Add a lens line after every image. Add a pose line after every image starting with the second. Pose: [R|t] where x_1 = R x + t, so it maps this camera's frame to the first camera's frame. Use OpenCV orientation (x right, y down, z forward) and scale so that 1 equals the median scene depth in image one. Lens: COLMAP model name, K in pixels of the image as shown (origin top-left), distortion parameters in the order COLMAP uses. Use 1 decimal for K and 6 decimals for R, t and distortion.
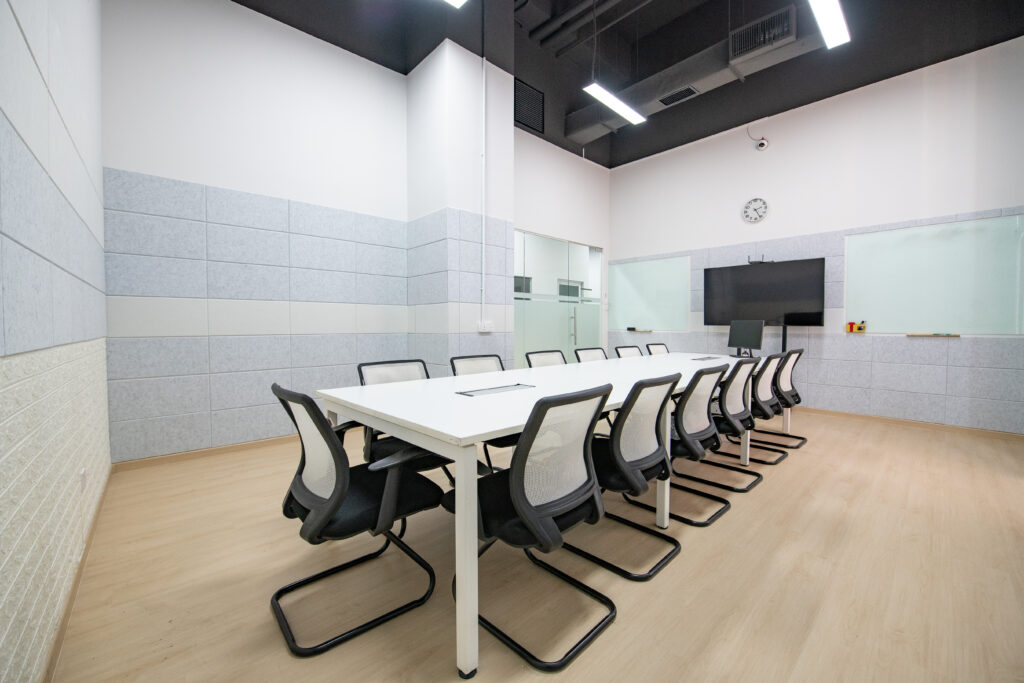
lens RADIAL K [[410.3, 0, 516.3], [0, 410.3, 335.1], [0, 0, 1]] dist [-0.002854, -0.000650]
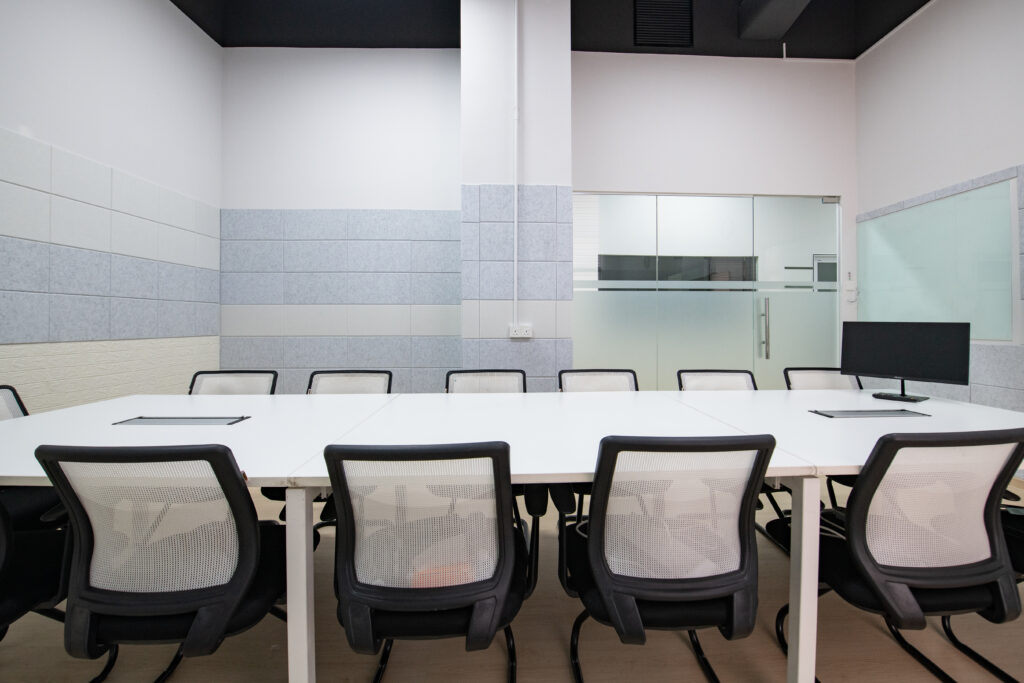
lens RADIAL K [[444.3, 0, 508.8], [0, 444.3, 323.4], [0, 0, 1]] dist [-0.022435, 0.002212]
pose [[0.750051, -0.001105, -0.661379, 0.449334], [-0.018749, 0.999561, -0.022931, -0.013974], [0.661114, 0.029600, 0.749702, 0.373606]]
